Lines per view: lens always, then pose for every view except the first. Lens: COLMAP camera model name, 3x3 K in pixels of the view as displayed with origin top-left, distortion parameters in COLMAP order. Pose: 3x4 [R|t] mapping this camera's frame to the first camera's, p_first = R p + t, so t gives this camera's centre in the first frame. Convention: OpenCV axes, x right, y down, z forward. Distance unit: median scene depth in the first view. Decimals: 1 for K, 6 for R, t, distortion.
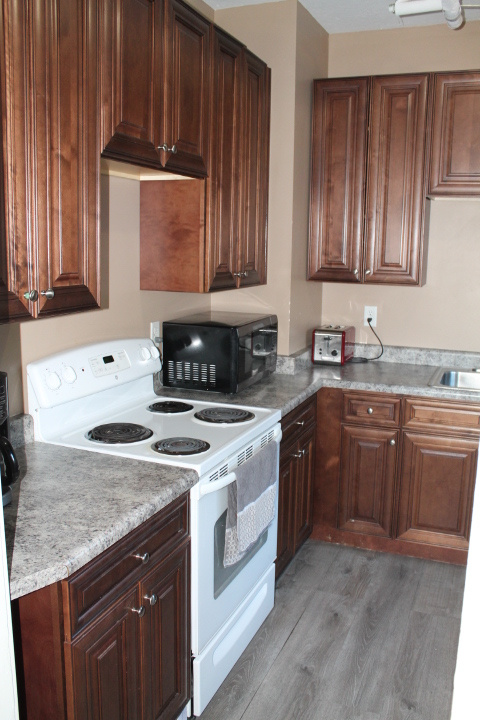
lens RADIAL K [[703.4, 0, 240.0], [0, 703.4, 360.0], [0, 0, 1]] dist [-0.050504, 0.015051]
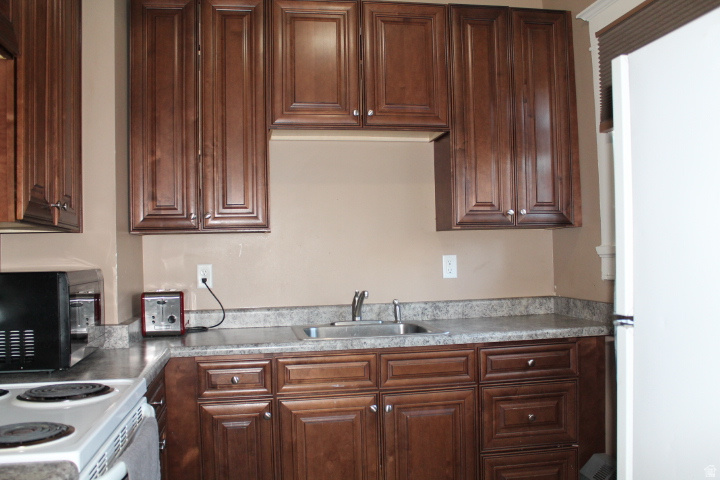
lens RADIAL K [[703.4, 0, 360.0], [0, 703.4, 240.0], [0, 0, 1]] dist [-0.050504, 0.015051]
pose [[0.866243, -0.030725, 0.498678, -0.080620], [0.125647, 0.979426, -0.157914, 0.058406], [-0.483567, 0.199449, 0.852281, 0.215452]]
